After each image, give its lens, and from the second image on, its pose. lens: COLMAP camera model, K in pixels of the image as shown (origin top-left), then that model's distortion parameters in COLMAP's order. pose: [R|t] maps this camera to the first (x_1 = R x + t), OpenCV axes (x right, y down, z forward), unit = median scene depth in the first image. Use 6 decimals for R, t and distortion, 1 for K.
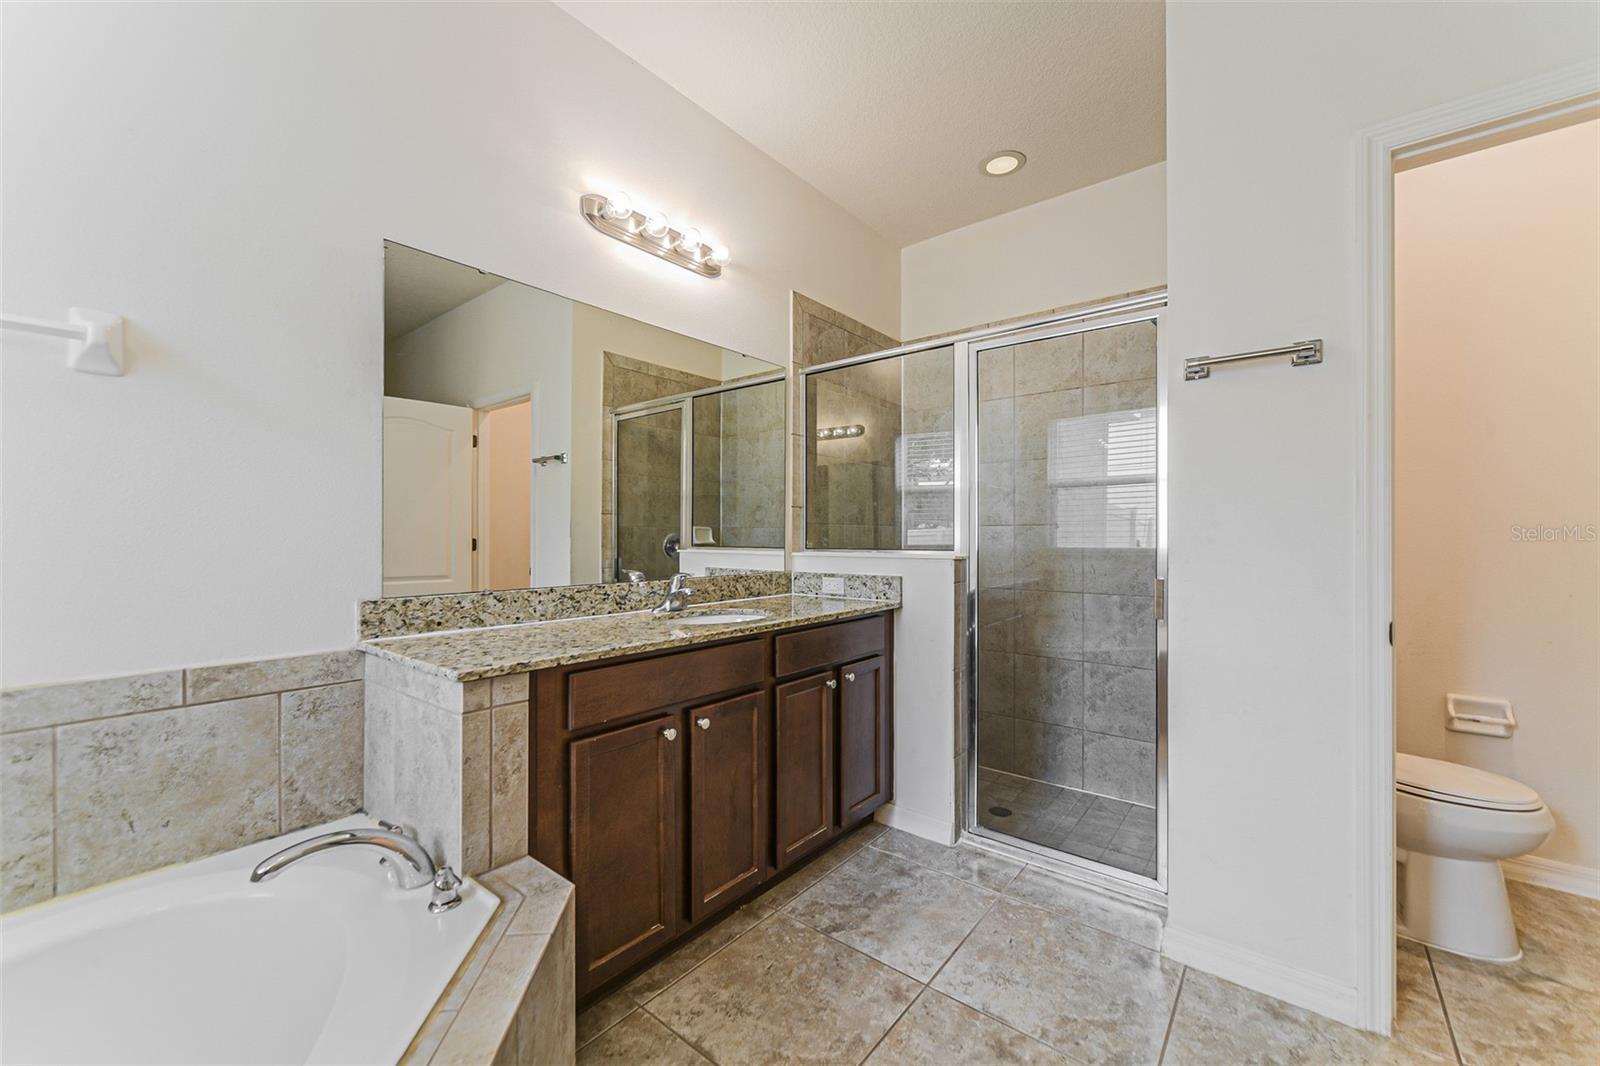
lens RADIAL K [[630.3, 0, 792.4], [0, 630.3, 536.2], [0, 0, 1]] dist [0.001205, 0.000624]
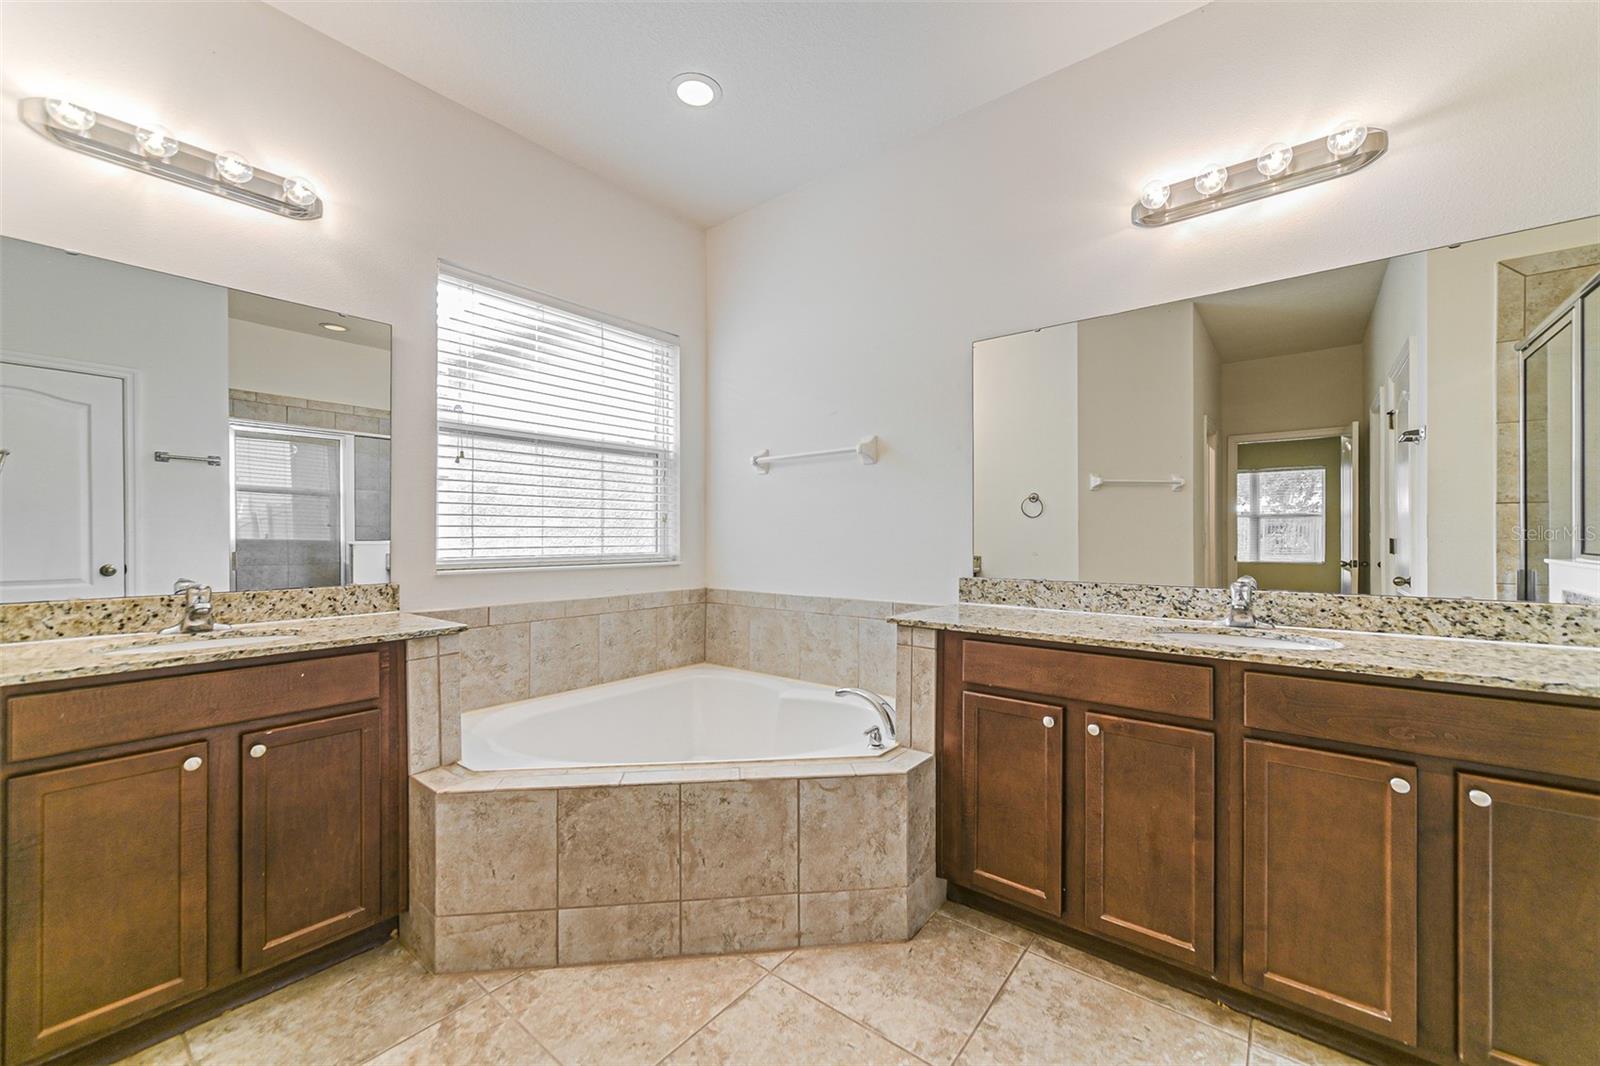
lens RADIAL K [[630.3, 0, 792.4], [0, 630.3, 534.7], [0, 0, 1]] dist [0.001205, 0.000624]
pose [[-0.004789, -0.001645, -0.999987, 0.790152], [0.000118, 0.999999, -0.001645, -0.001903], [0.999989, -0.000126, -0.004789, 0.511633]]
